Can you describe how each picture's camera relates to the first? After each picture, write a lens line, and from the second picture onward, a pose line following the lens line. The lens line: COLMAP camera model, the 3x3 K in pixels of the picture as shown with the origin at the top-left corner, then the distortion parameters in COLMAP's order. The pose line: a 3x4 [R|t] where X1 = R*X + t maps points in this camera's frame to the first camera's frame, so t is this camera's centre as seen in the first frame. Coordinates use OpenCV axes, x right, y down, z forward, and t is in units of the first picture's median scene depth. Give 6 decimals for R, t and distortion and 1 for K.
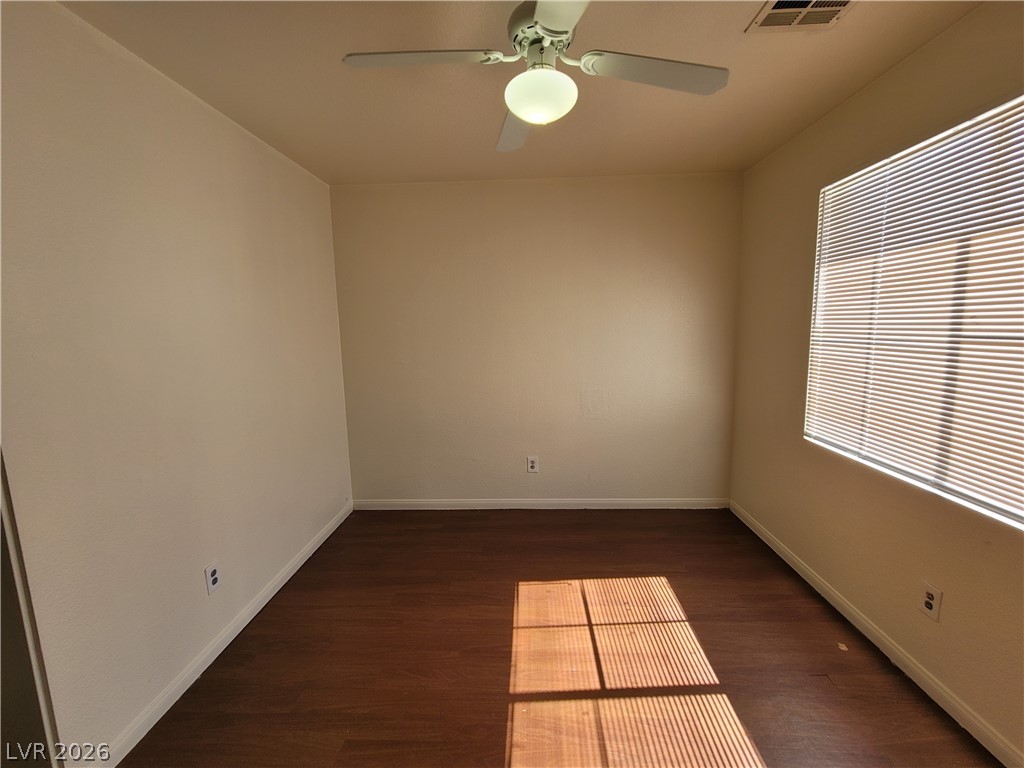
lens RADIAL K [[418.3, 0, 511.6], [0, 418.3, 377.8], [0, 0, 1]] dist [-0.002608, -0.000127]
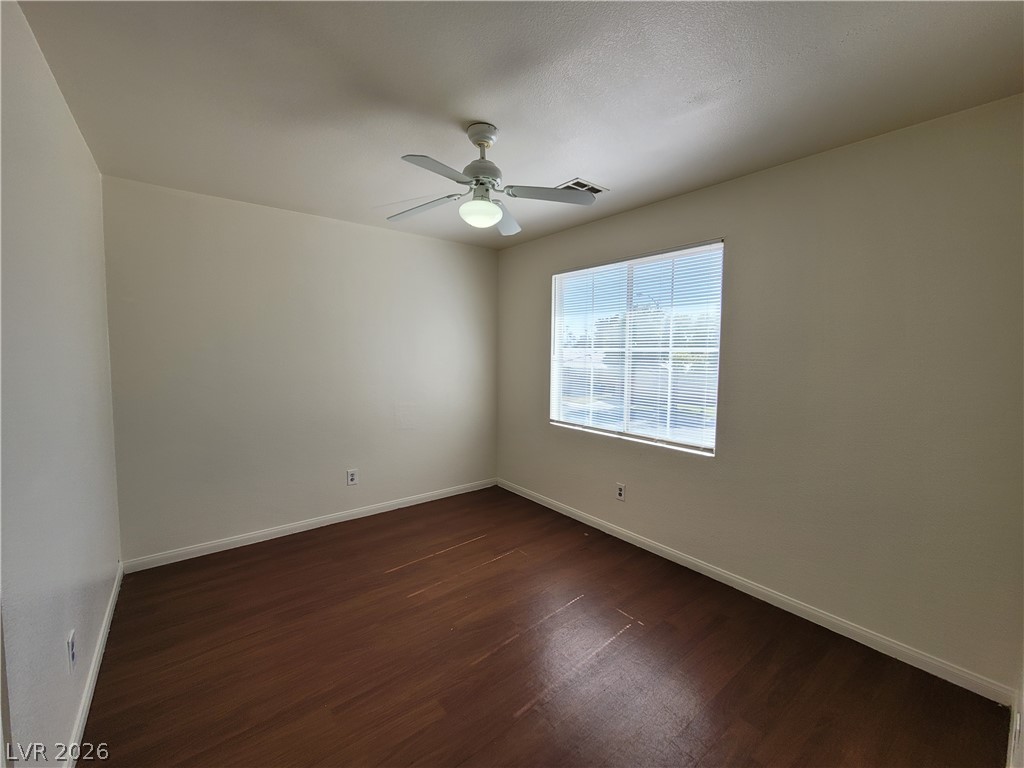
lens RADIAL K [[418.3, 0, 511.6], [0, 418.3, 377.8], [0, 0, 1]] dist [-0.002608, -0.000127]
pose [[0.757801, -0.014847, 0.652316, -0.455873], [0.058765, 0.997231, -0.045570, 0.032128], [-0.649834, 0.072867, 0.756576, -0.143815]]
